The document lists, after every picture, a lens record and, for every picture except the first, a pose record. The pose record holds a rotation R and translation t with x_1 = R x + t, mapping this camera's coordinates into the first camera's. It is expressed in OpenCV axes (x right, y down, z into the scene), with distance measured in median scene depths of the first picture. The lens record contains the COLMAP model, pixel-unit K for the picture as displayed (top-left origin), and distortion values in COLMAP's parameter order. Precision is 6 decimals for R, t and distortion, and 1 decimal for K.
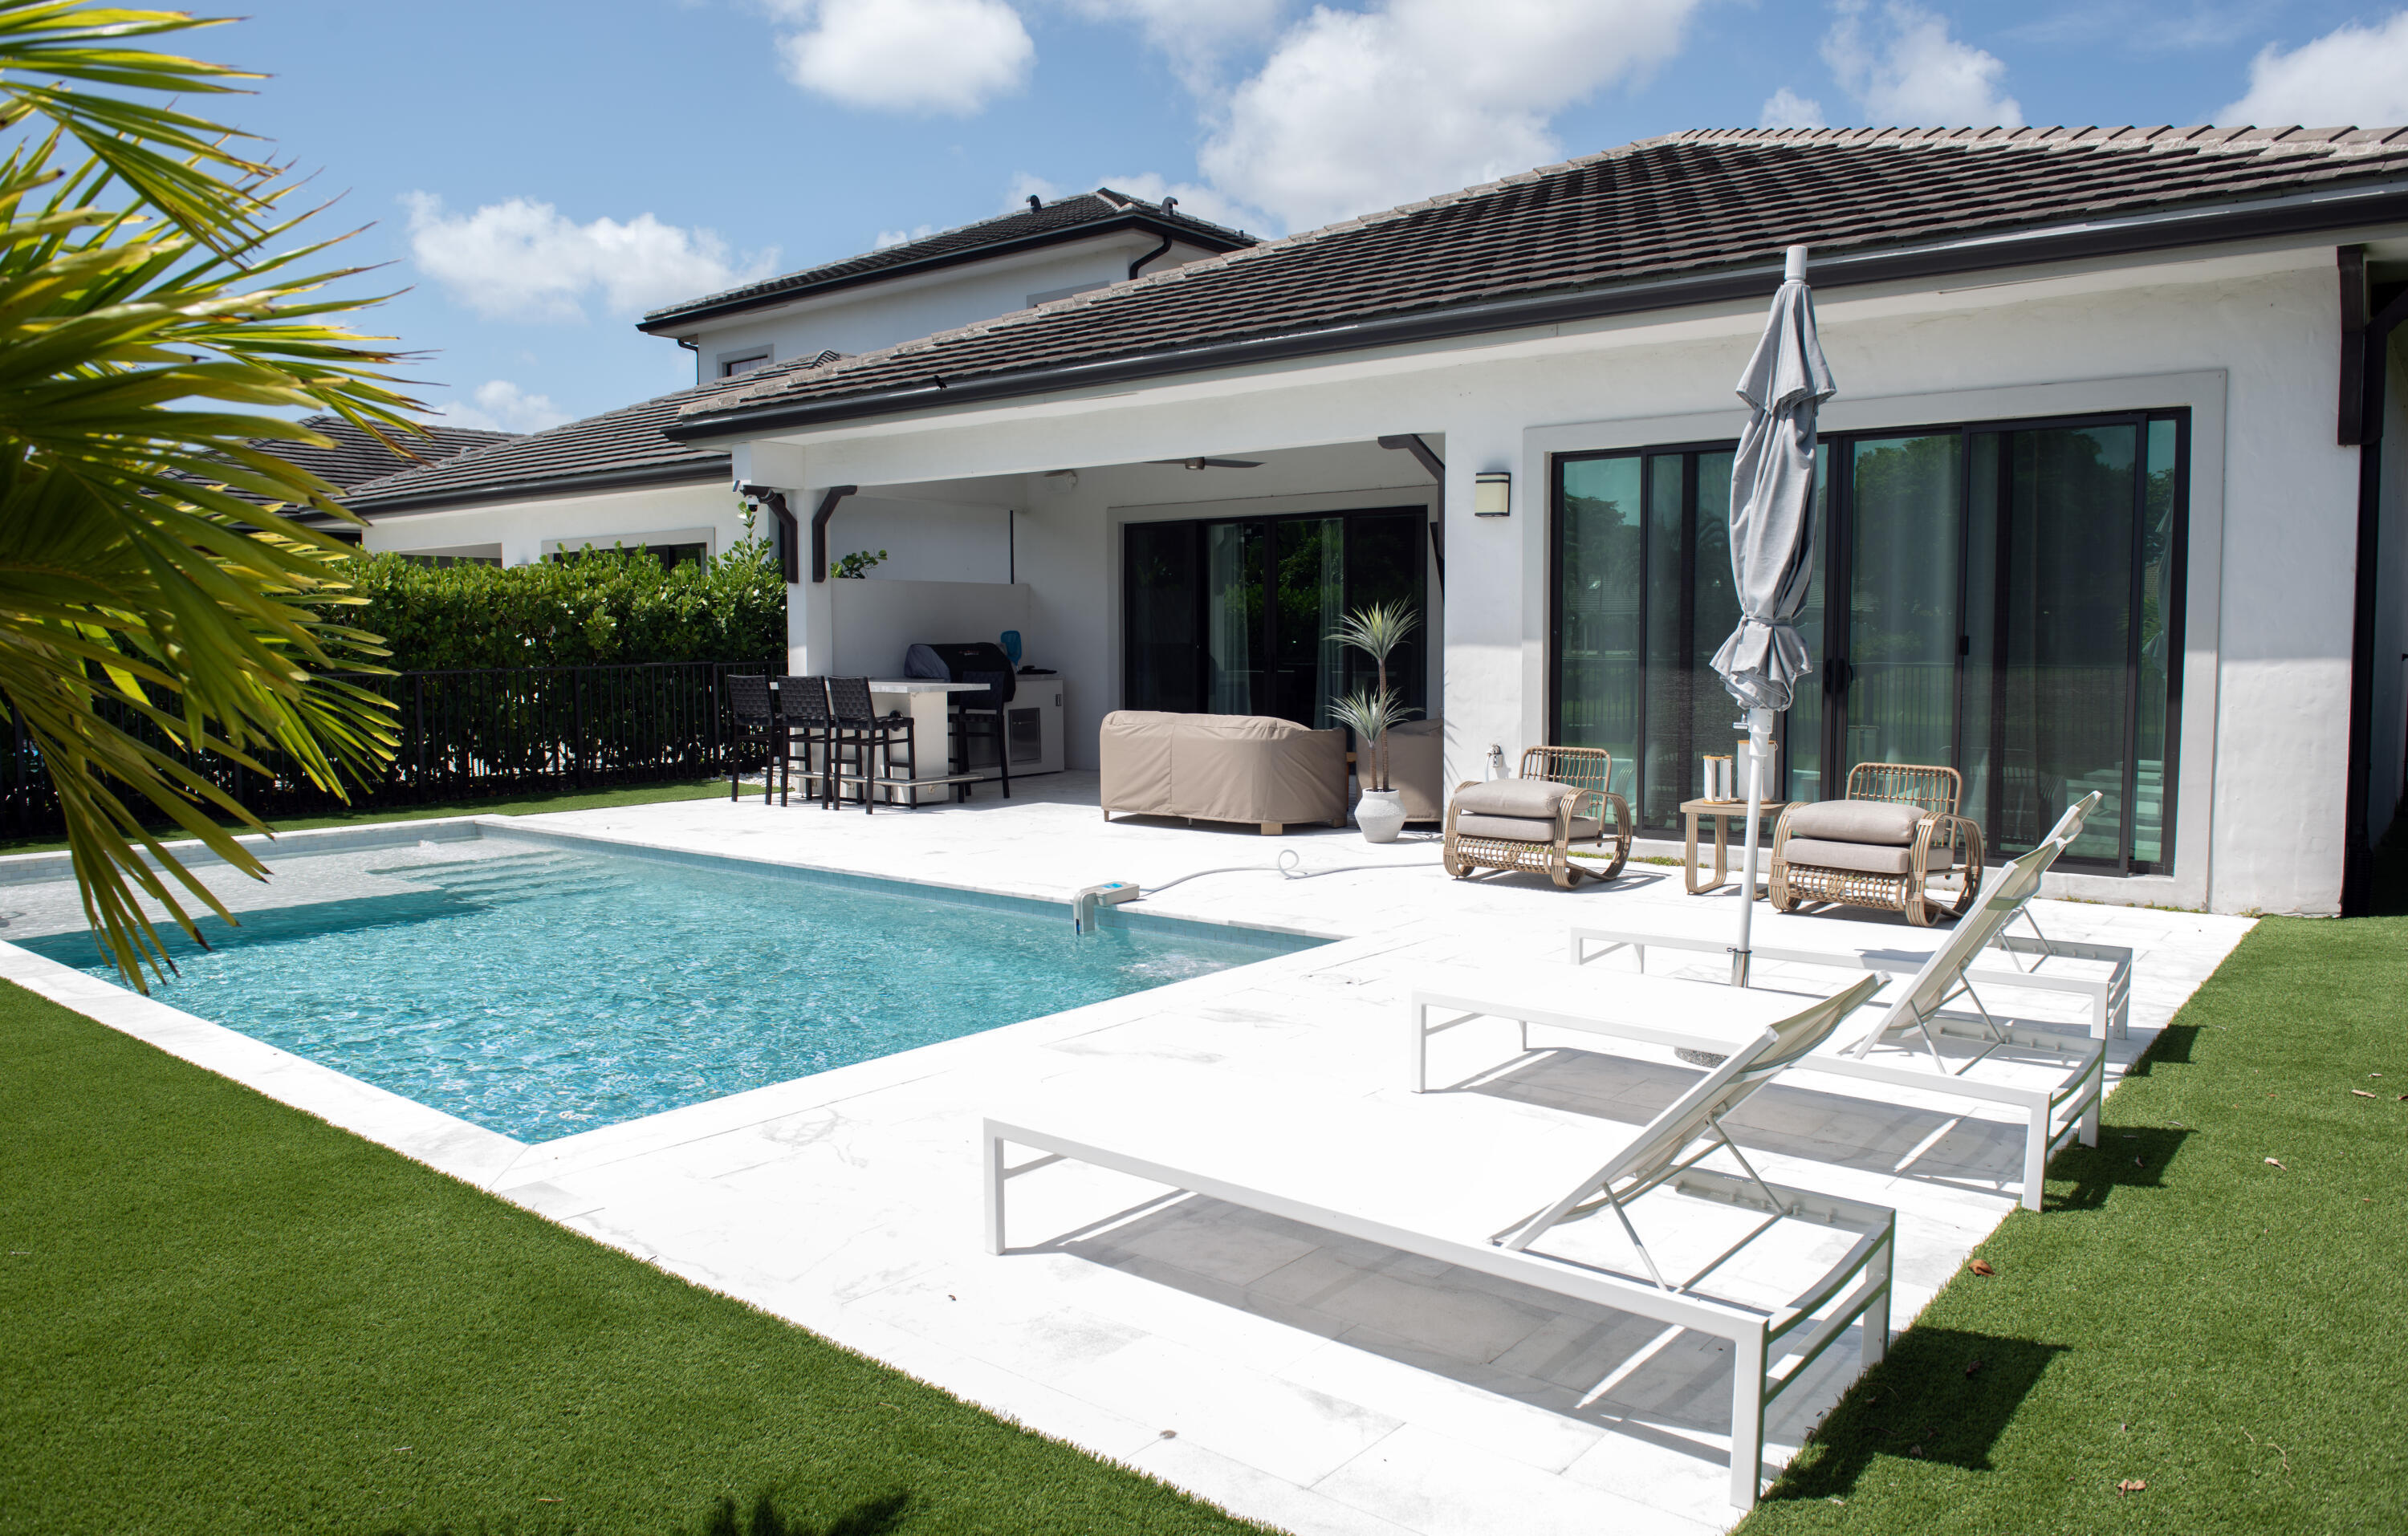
lens RADIAL K [[1634.7, 0, 1204.0], [0, 1634.7, 768.0], [0, 0, 1]] dist [-0.029339, -0.002119]
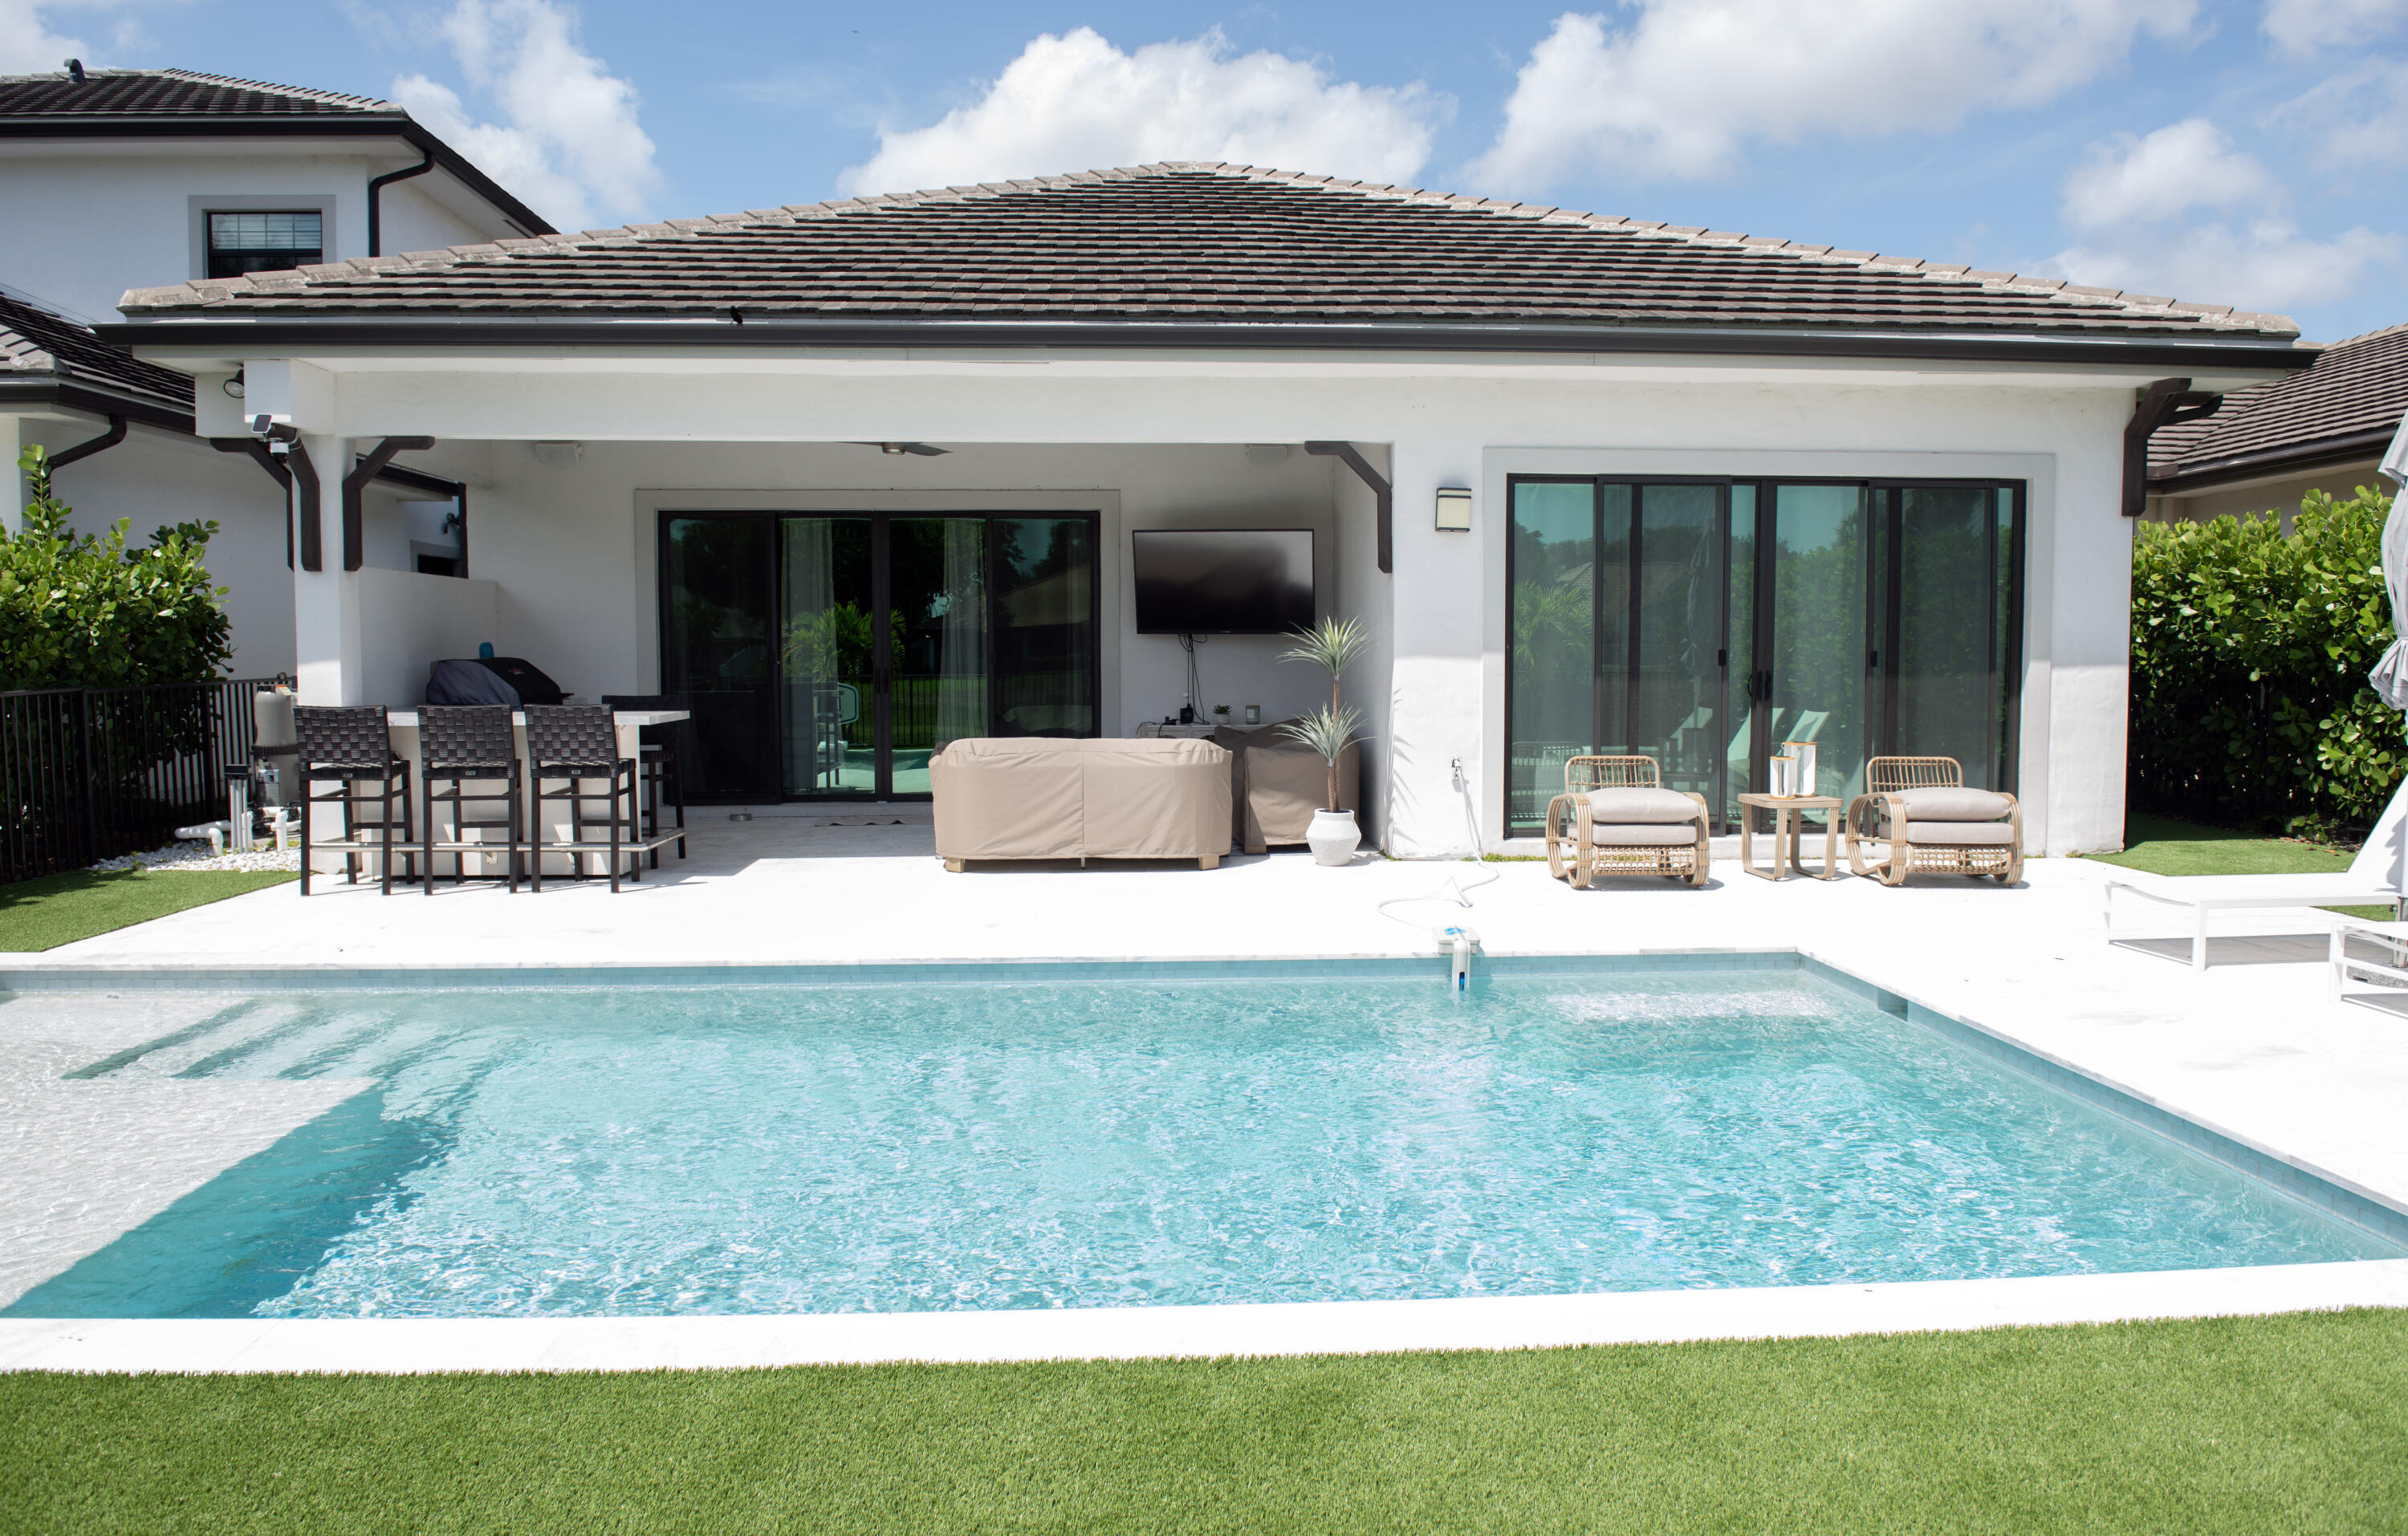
lens RADIAL K [[1634.7, 0, 1204.0], [0, 1634.7, 768.0], [0, 0, 1]] dist [-0.029339, -0.002119]
pose [[0.746200, -0.043859, 0.664276, -0.596830], [0.051800, 0.998627, 0.007746, -0.023479], [-0.663704, 0.028629, 0.747448, 0.342438]]
